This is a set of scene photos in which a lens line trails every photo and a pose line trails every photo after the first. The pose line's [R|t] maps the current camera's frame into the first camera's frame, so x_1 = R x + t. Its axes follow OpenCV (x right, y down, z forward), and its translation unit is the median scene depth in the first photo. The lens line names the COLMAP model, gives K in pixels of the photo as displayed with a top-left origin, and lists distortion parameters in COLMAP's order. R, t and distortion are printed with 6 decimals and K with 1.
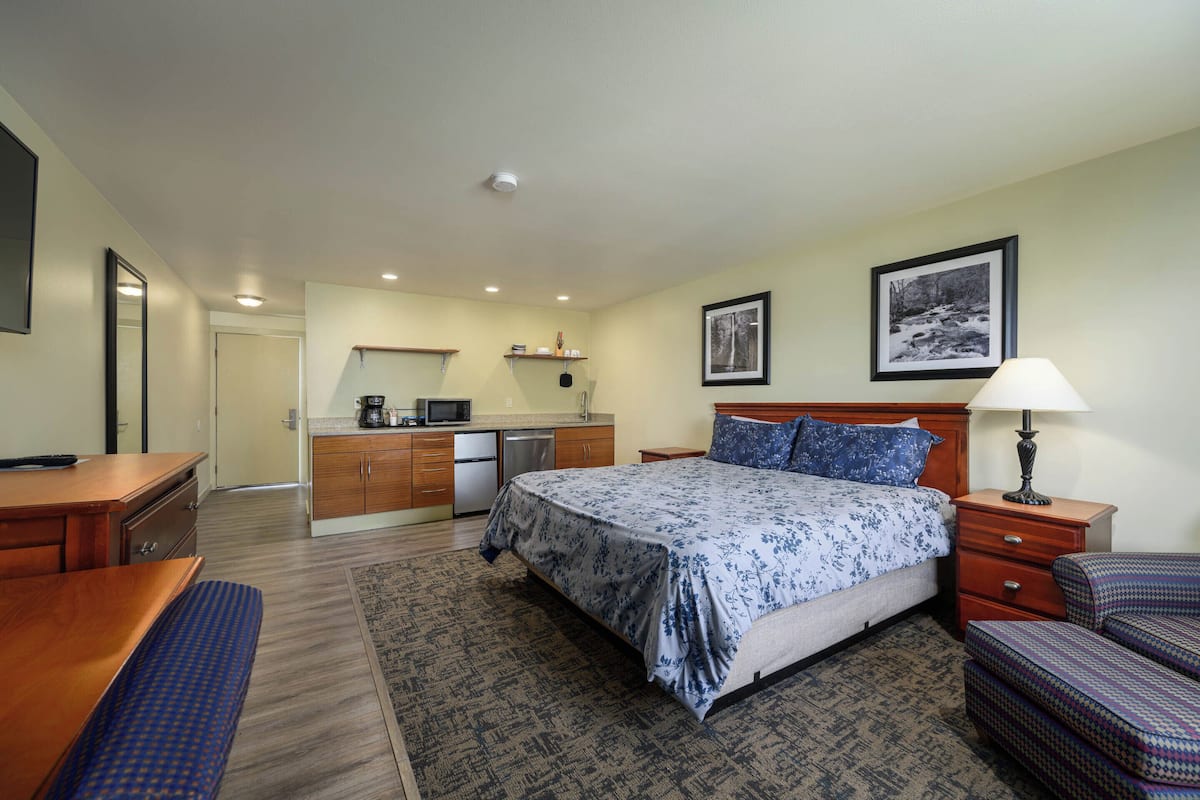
lens RADIAL K [[473.7, 0, 600.0], [0, 473.7, 400.0], [0, 0, 1]] dist [-0.000132, -0.000039]
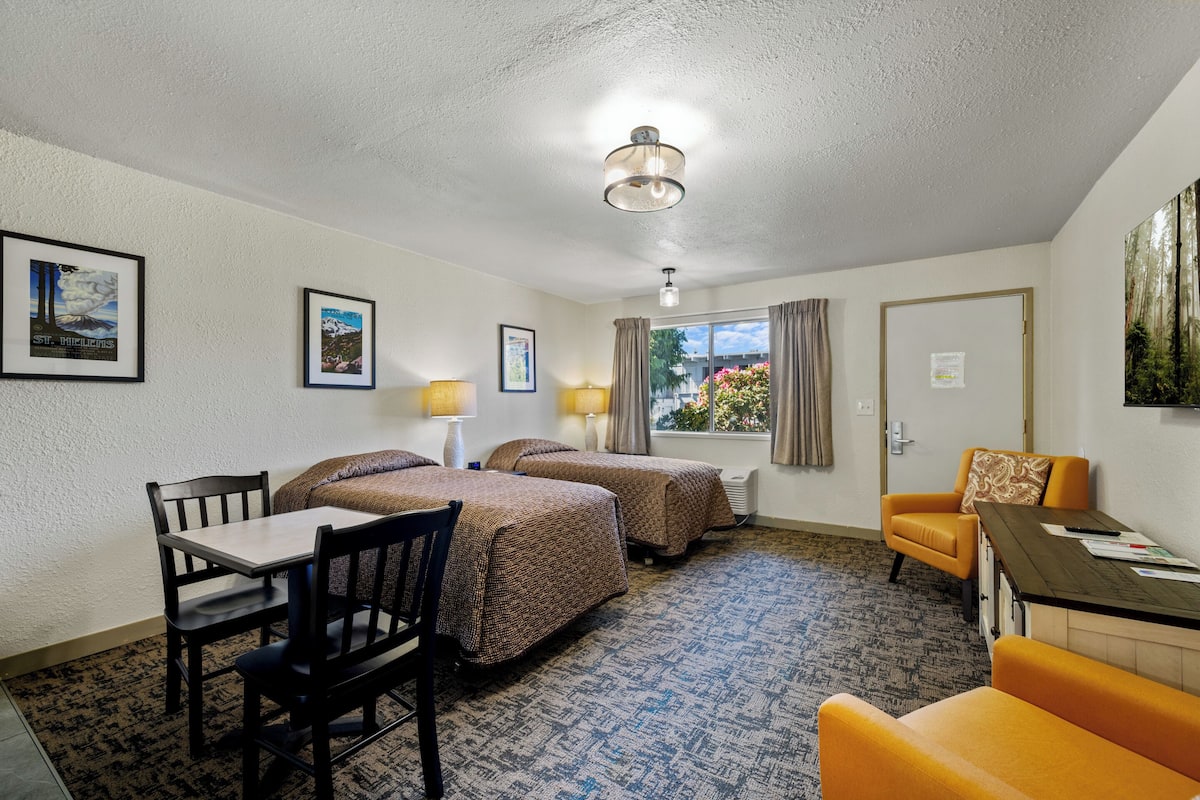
lens RADIAL K [[473.7, 0, 600.0], [0, 473.7, 400.0], [0, 0, 1]] dist [-0.000132, -0.000039]
pose [[-0.394829, 0.006826, 0.918729, -0.413626], [0.010466, 0.999941, -0.002932, -0.007810], [-0.918695, 0.008458, -0.394877, 0.669815]]
